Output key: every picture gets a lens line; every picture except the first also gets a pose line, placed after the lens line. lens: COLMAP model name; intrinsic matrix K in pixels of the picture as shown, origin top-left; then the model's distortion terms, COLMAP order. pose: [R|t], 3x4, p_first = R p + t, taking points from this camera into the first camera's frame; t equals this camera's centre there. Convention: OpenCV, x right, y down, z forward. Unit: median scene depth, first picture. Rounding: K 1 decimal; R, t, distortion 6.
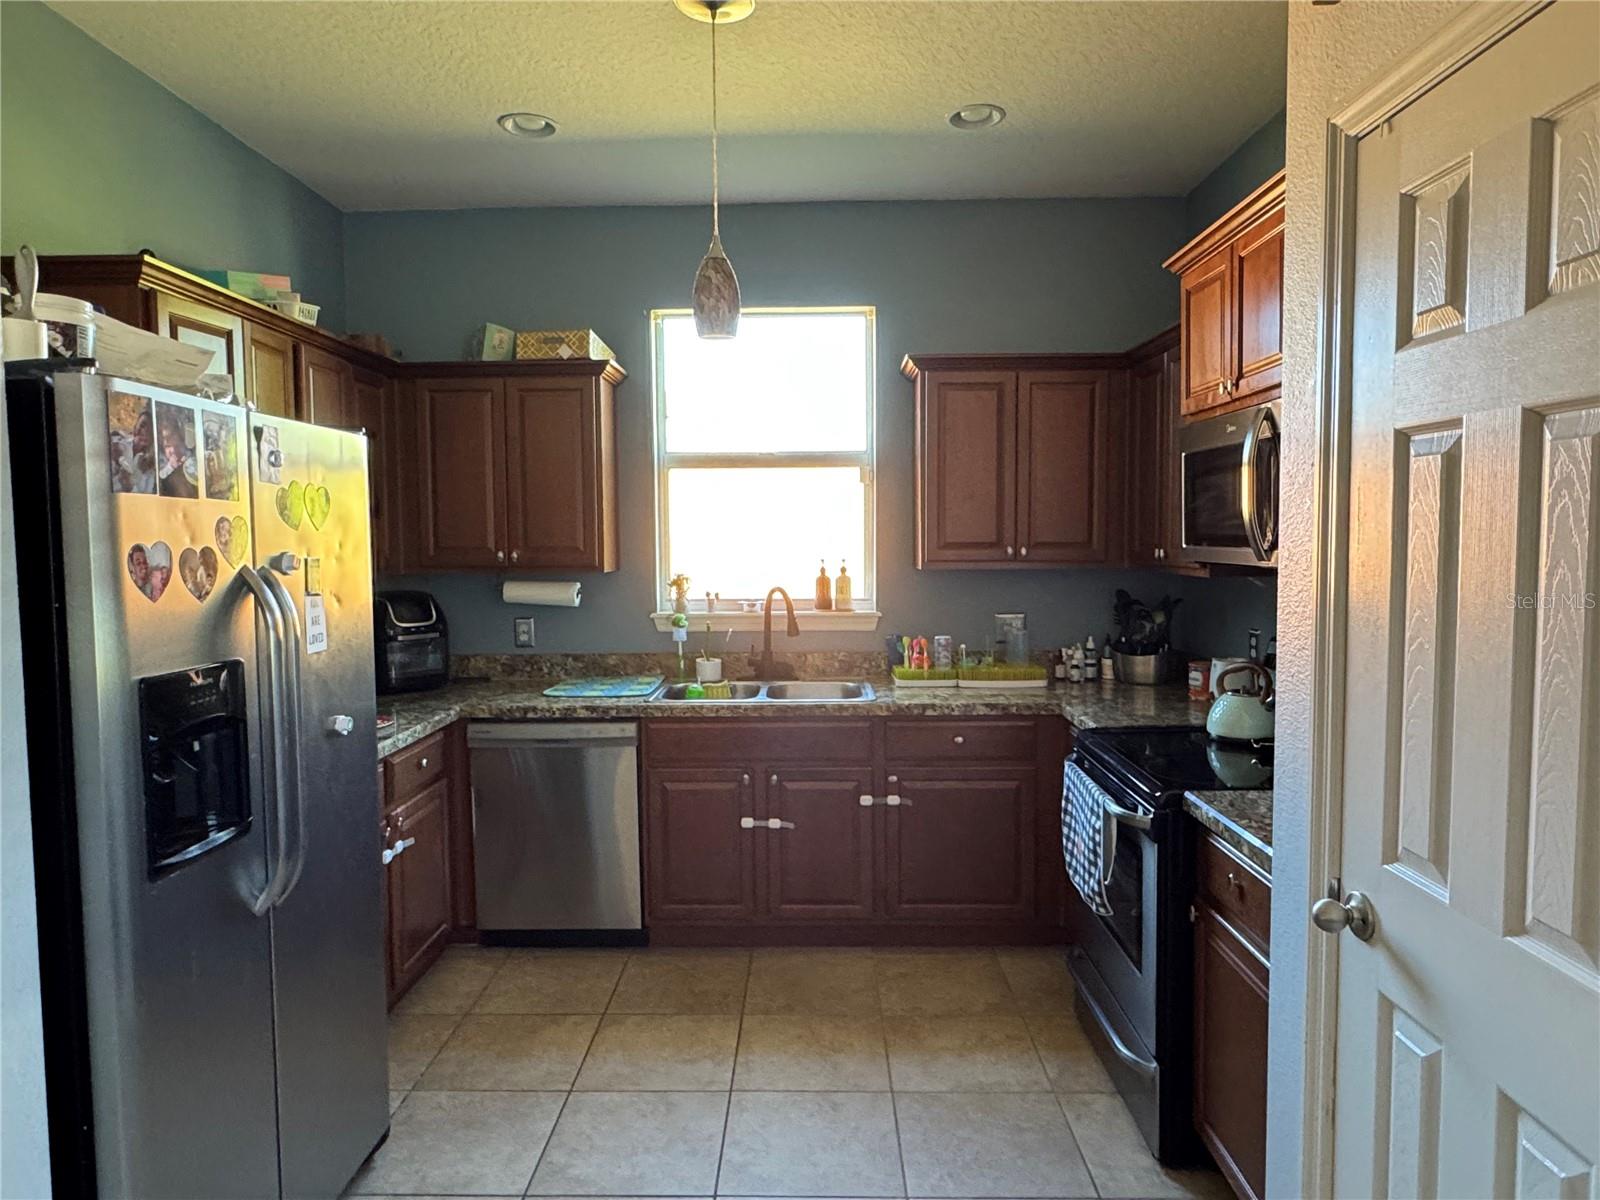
lens RADIAL K [[1015.1, 0, 796.2], [0, 1015.1, 601.6], [0, 0, 1]] dist [-0.004323, 0.004162]
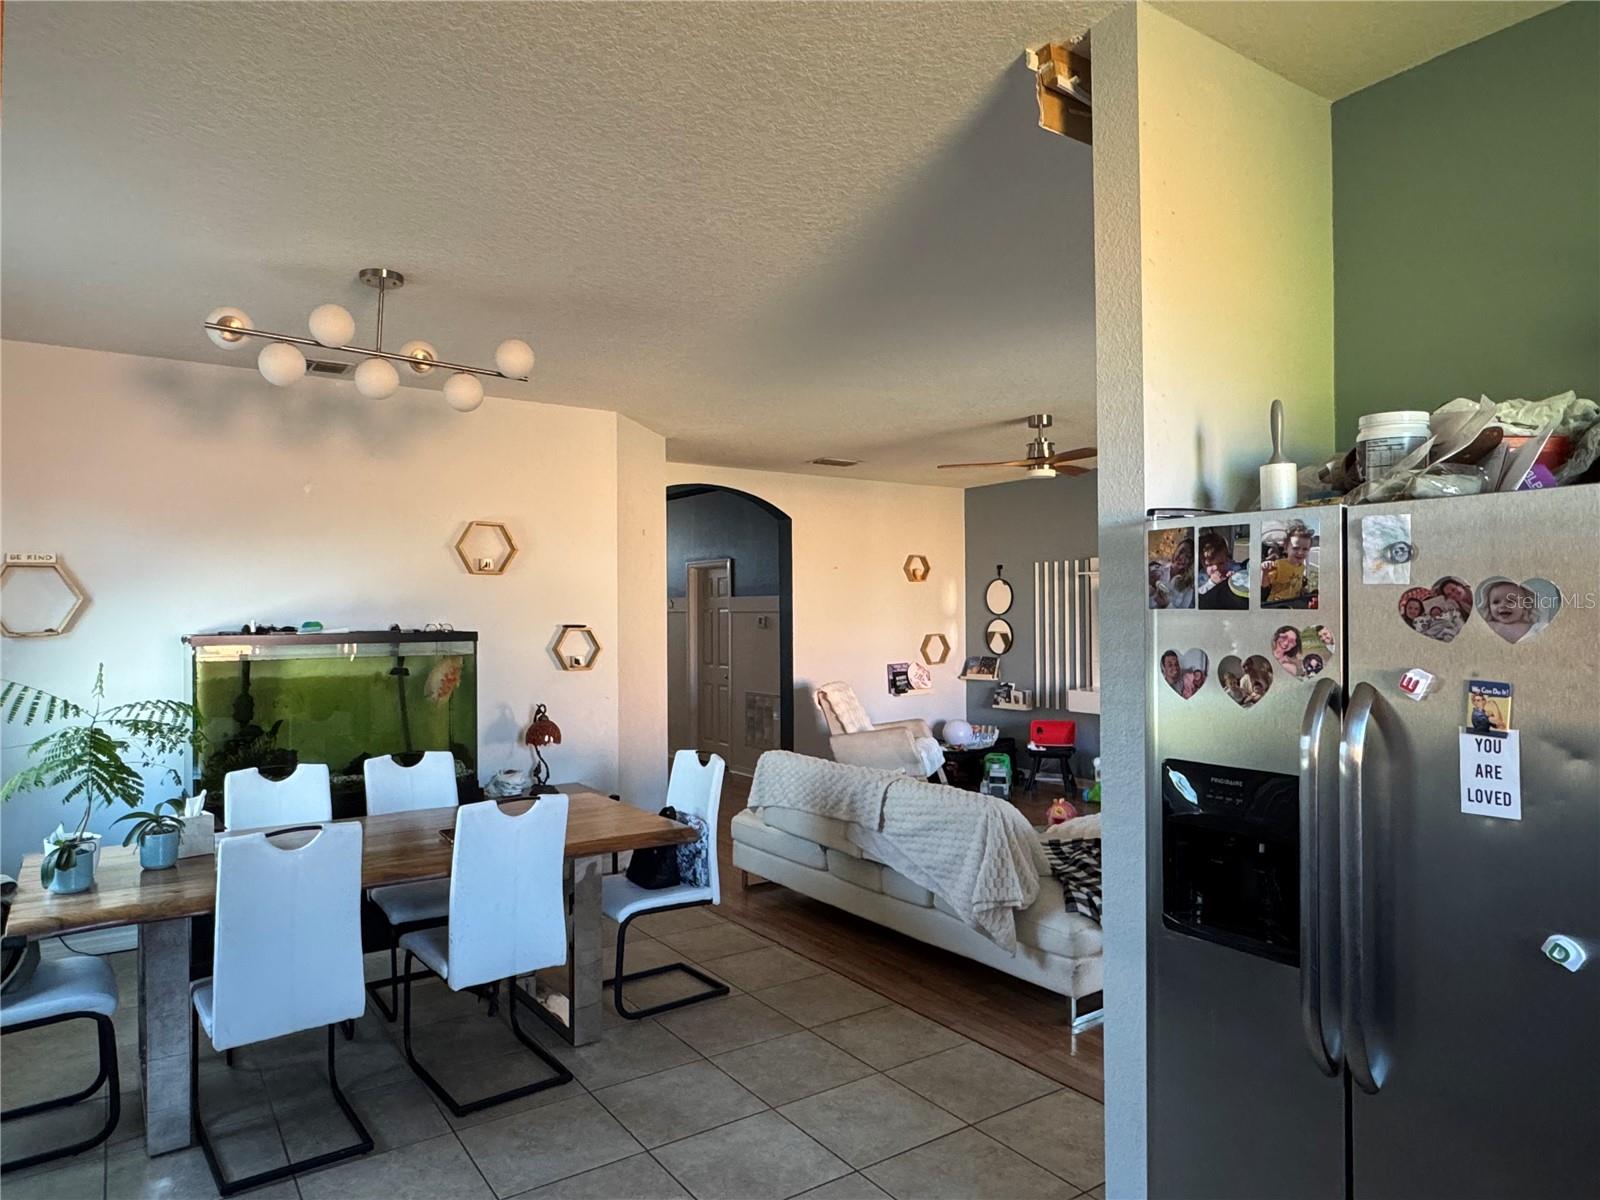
lens RADIAL K [[1015.1, 0, 796.2], [0, 1015.1, 601.6], [0, 0, 1]] dist [-0.004323, 0.004162]
pose [[-0.814867, 0.009055, -0.579577, 0.406629], [-0.022423, 0.998637, 0.047129, -0.152424], [0.579214, 0.051400, -0.813554, 1.624134]]
